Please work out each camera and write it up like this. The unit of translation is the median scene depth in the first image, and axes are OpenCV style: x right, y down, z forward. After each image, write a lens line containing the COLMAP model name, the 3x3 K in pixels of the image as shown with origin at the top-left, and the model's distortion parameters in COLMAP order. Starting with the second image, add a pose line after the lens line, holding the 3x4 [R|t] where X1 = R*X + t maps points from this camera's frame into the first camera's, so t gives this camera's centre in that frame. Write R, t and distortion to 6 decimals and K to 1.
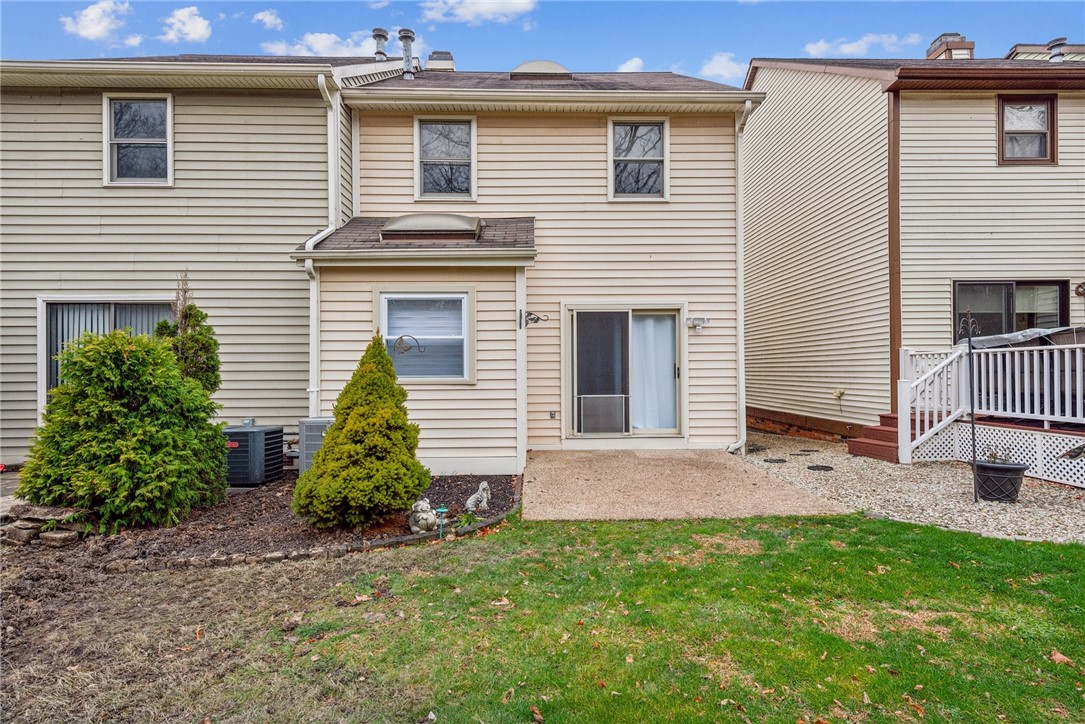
lens RADIAL K [[560.6, 0, 546.9], [0, 560.6, 370.4], [0, 0, 1]] dist [0.011886, -0.000997]
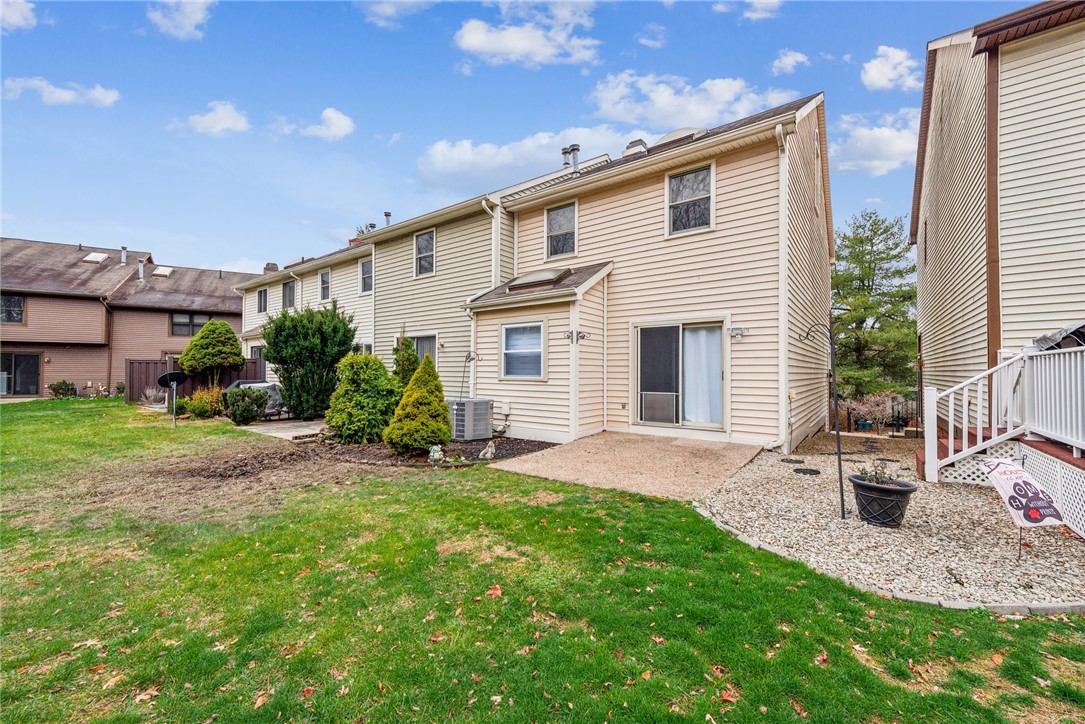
lens RADIAL K [[431.3, 0, 554.2], [0, 431.3, 363.7], [0, 0, 1]] dist [0.004168, 0.000317]
pose [[0.788461, -0.003148, -0.615076, 0.565981], [-0.006162, 0.999896, -0.013017, -0.007855], [0.615054, 0.014054, 0.788360, 0.092190]]
